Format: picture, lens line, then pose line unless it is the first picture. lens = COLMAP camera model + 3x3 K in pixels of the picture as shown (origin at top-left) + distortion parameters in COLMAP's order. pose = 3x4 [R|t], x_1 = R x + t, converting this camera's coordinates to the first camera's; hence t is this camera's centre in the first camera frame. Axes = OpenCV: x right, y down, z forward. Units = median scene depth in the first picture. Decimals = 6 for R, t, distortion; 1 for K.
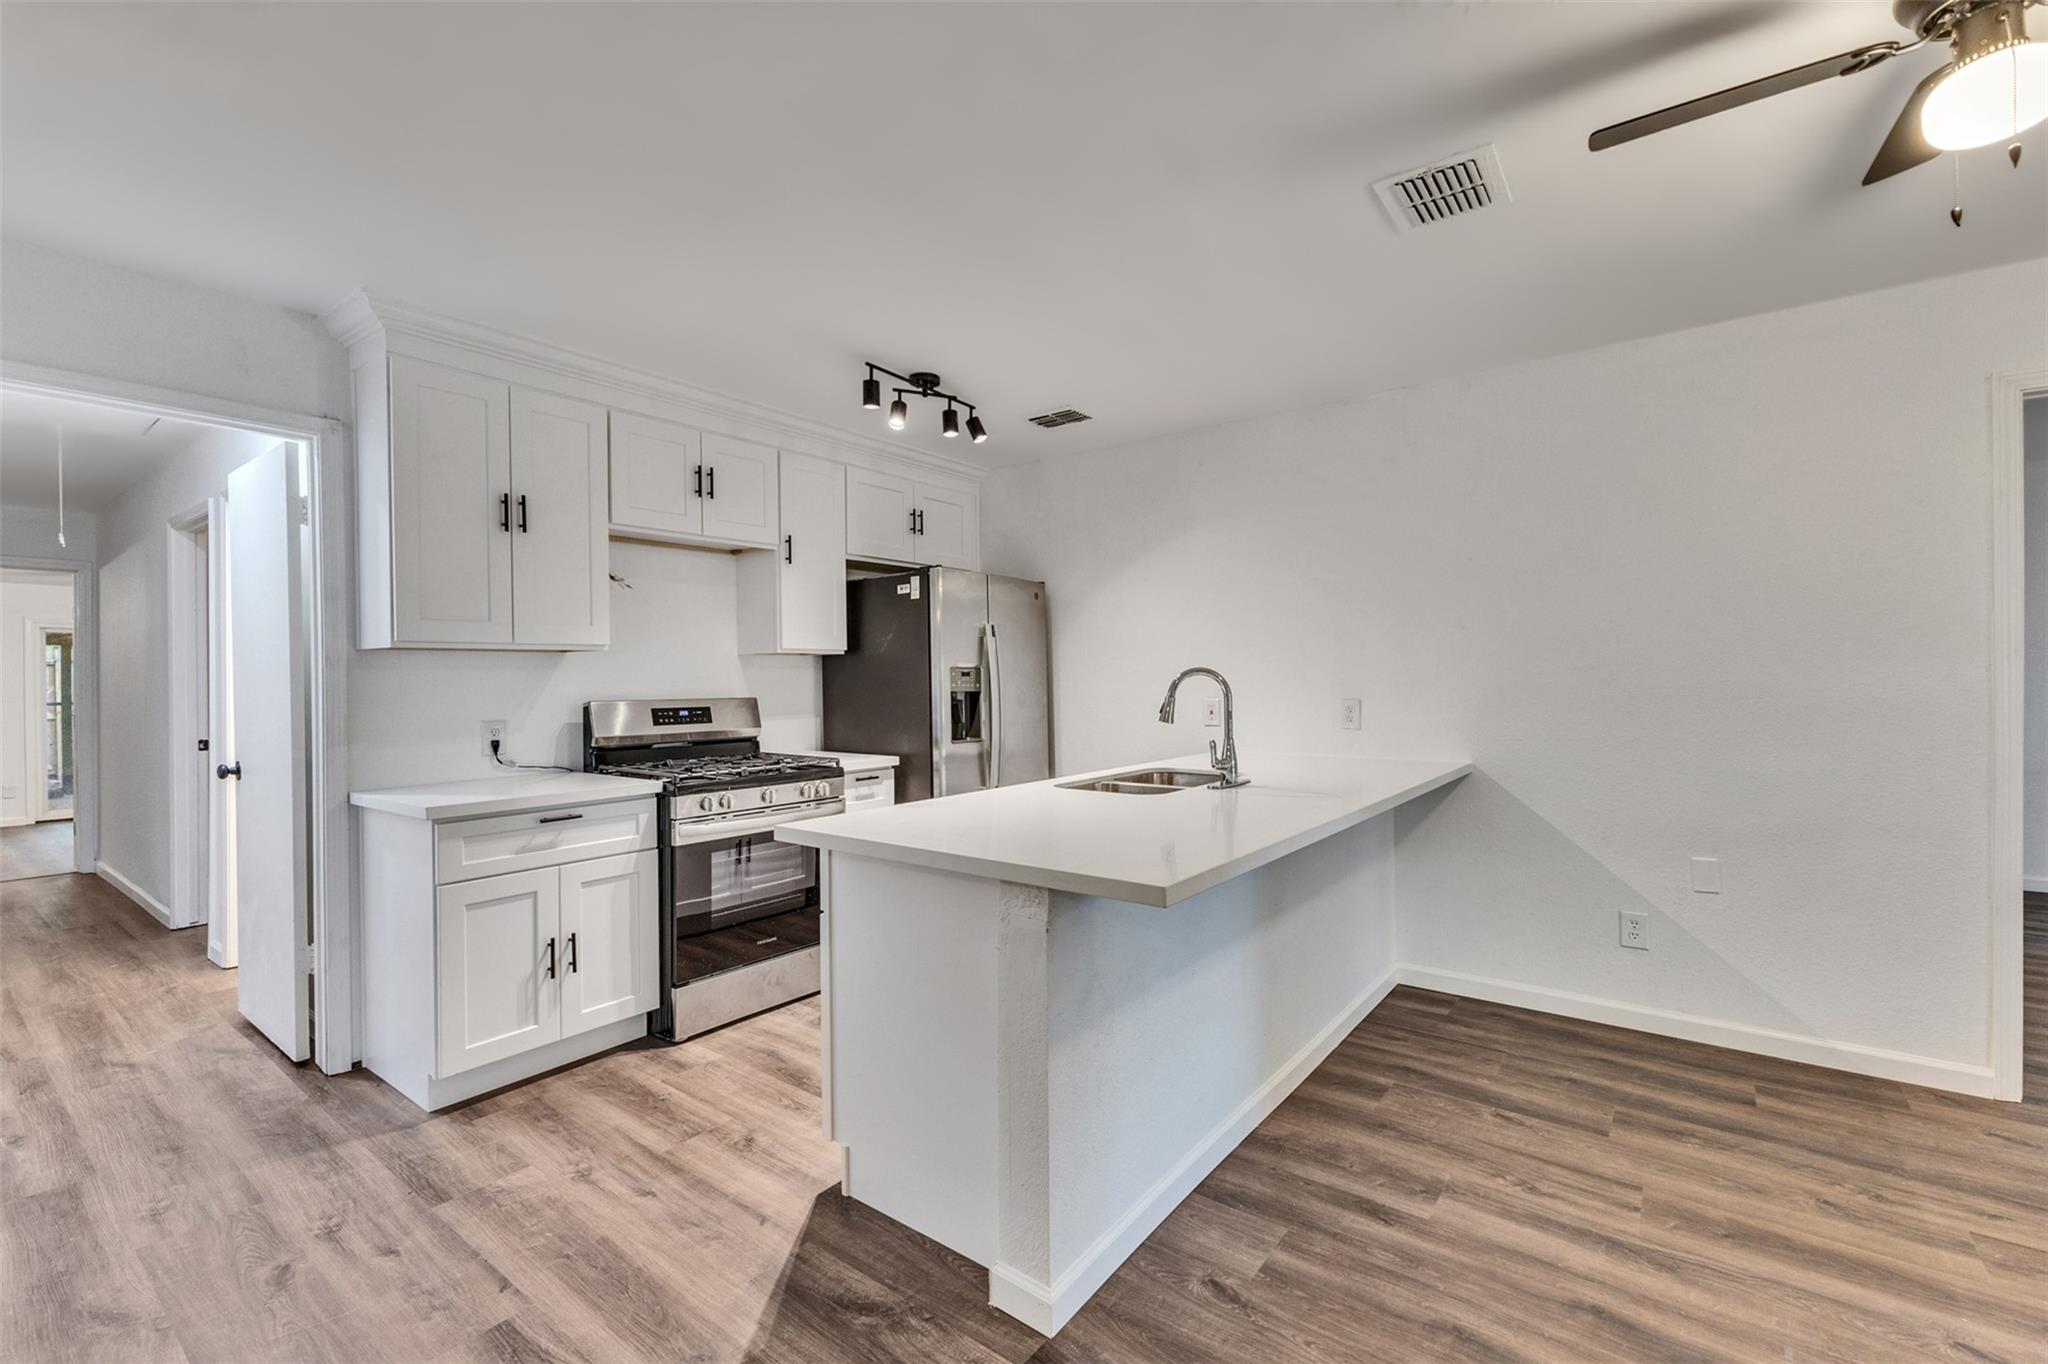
lens RADIAL K [[880.9, 0, 1022.4], [0, 880.9, 680.5], [0, 0, 1]] dist [0.015623, -0.003768]
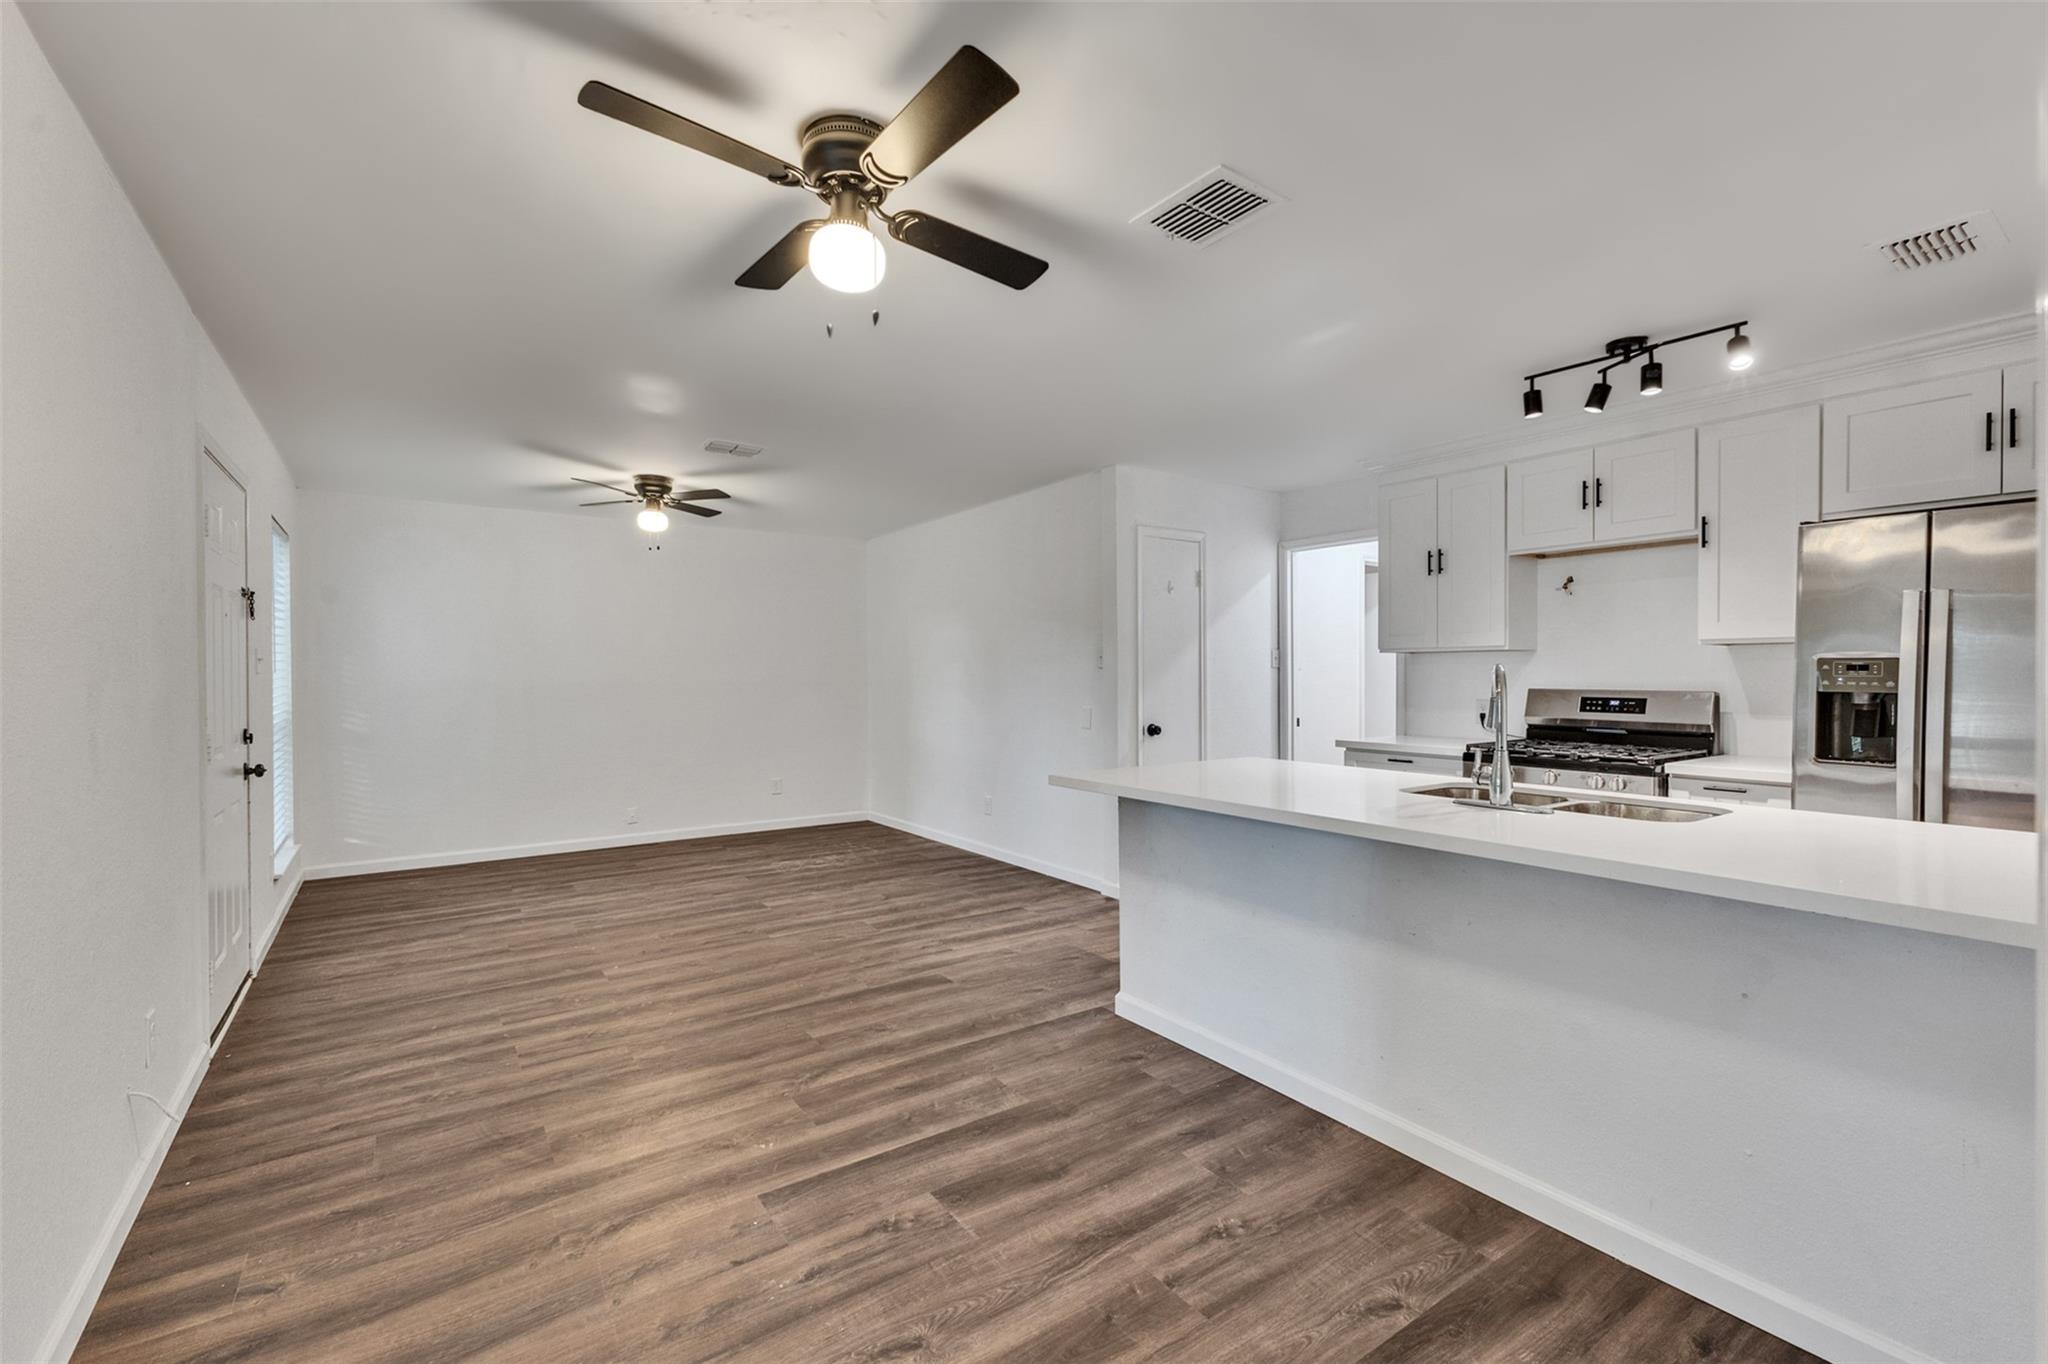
lens RADIAL K [[879.0, 0, 1024.1], [0, 879.0, 680.3], [0, 0, 1]] dist [0.015033, -0.003787]
pose [[-0.302147, 0.017486, -0.953101, 1.053657], [0.001746, 0.999840, 0.017790, -0.014171], [0.953260, 0.003711, -0.302129, 0.760737]]
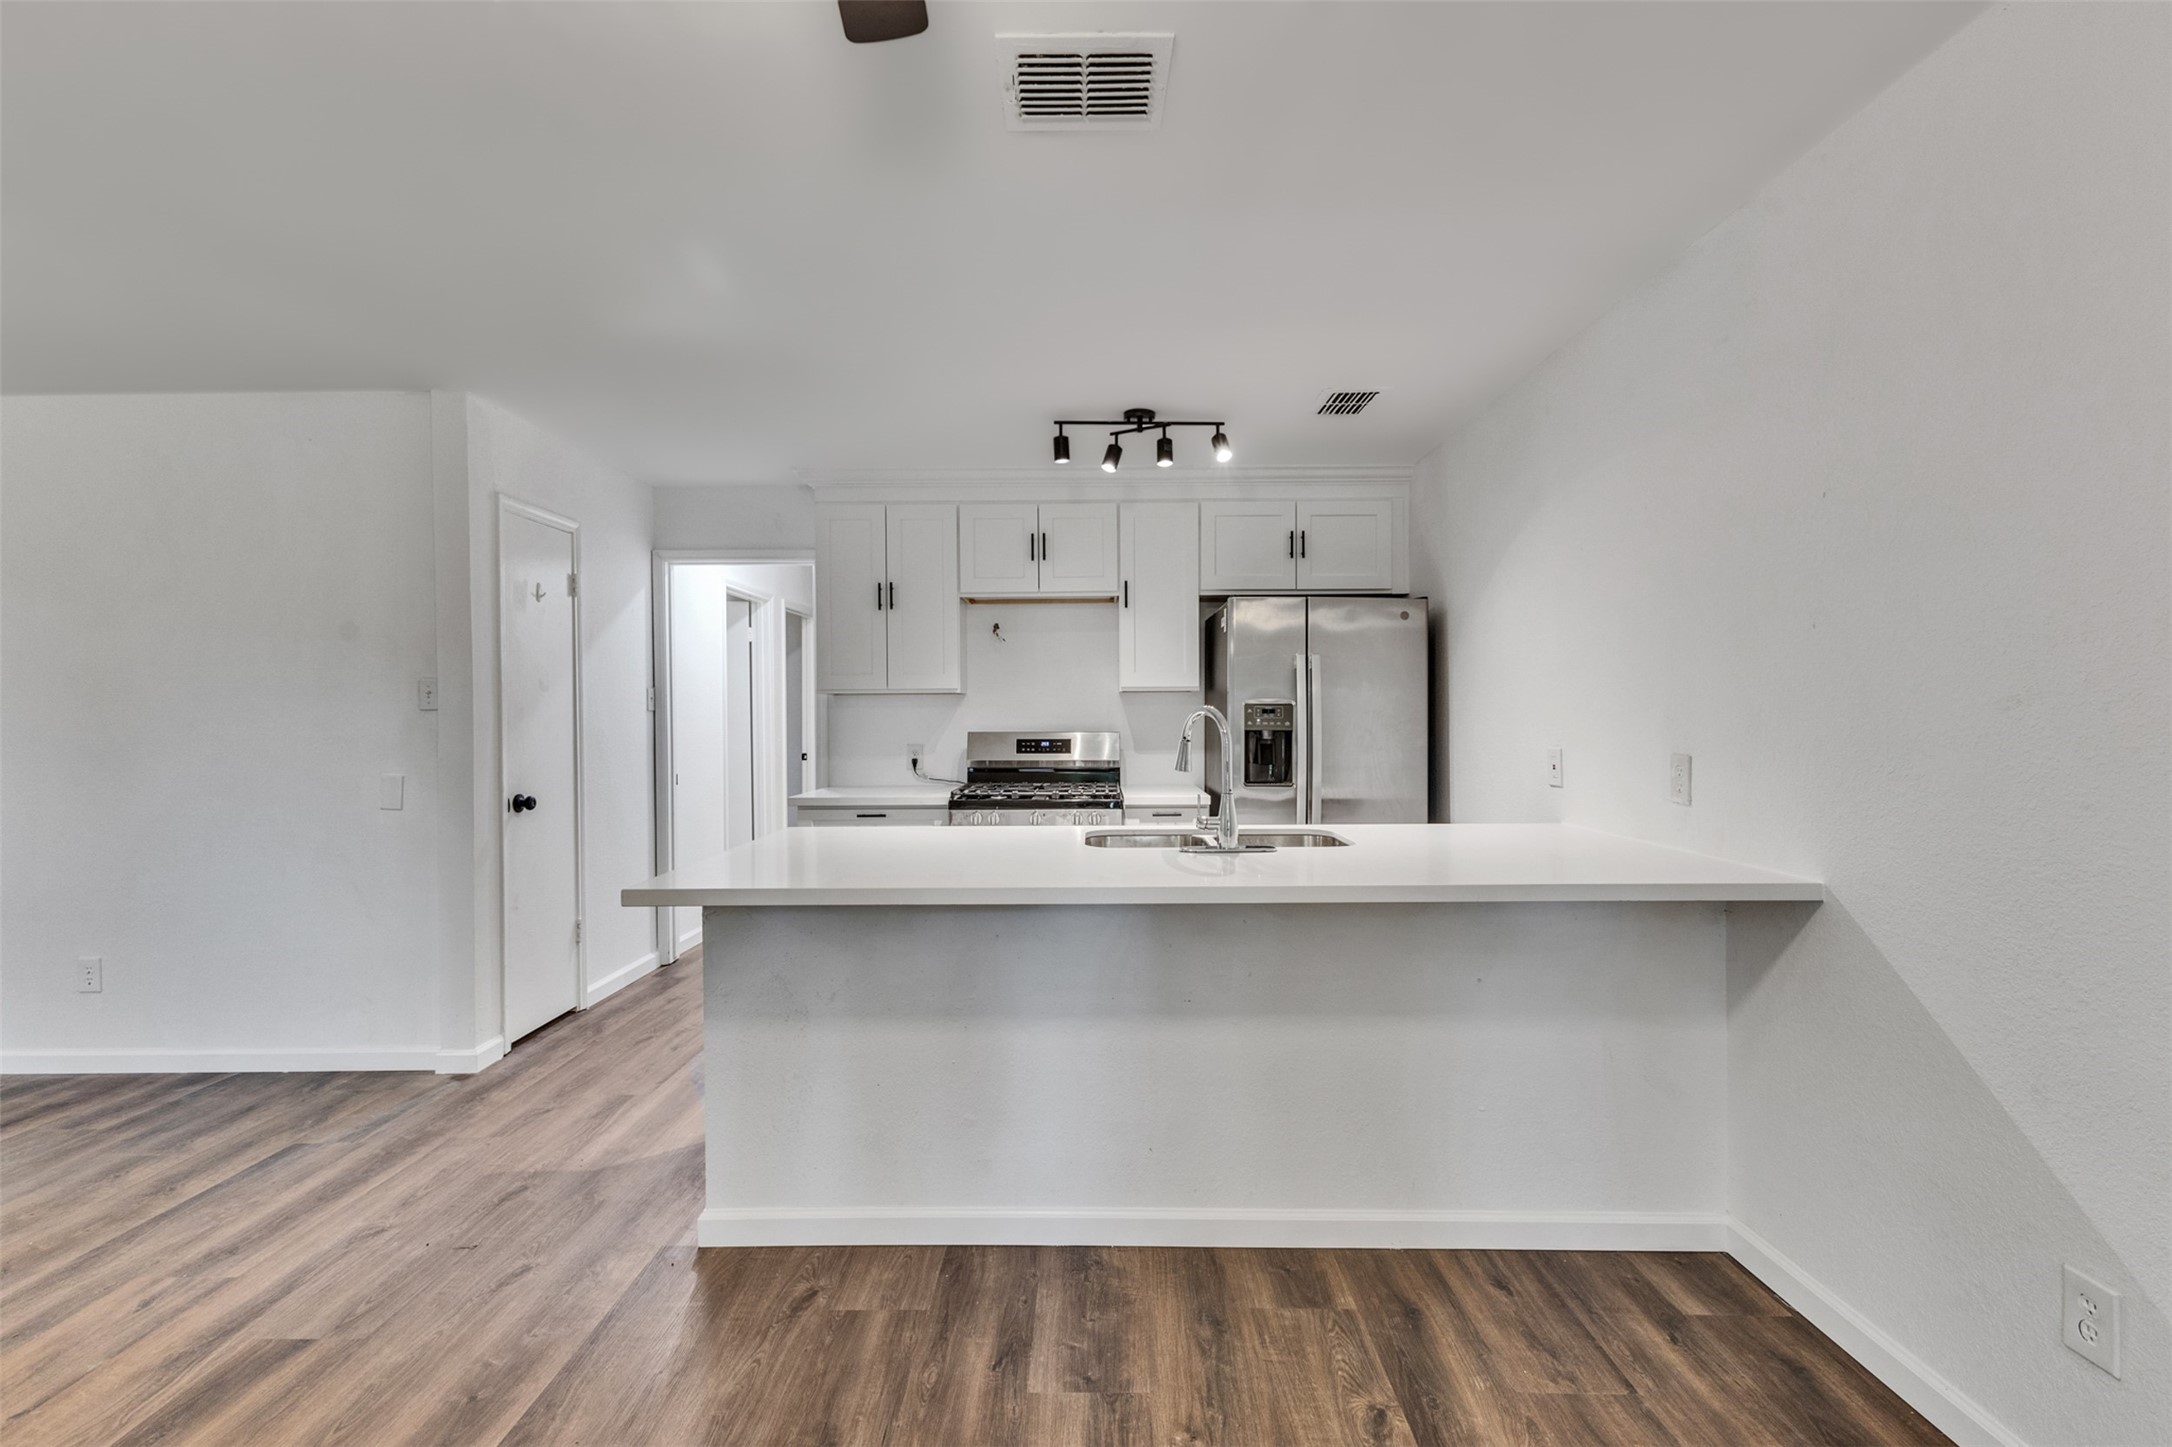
lens RADIAL K [[933.7, 0, 1085.7], [0, 933.7, 721.7], [0, 0, 1]] dist [0.014341, -0.003529]
pose [[0.601588, 0.011838, -0.798719, 0.772980], [-0.002844, 0.999916, 0.012677, -0.010357], [0.798801, -0.005354, 0.601571, 0.351434]]
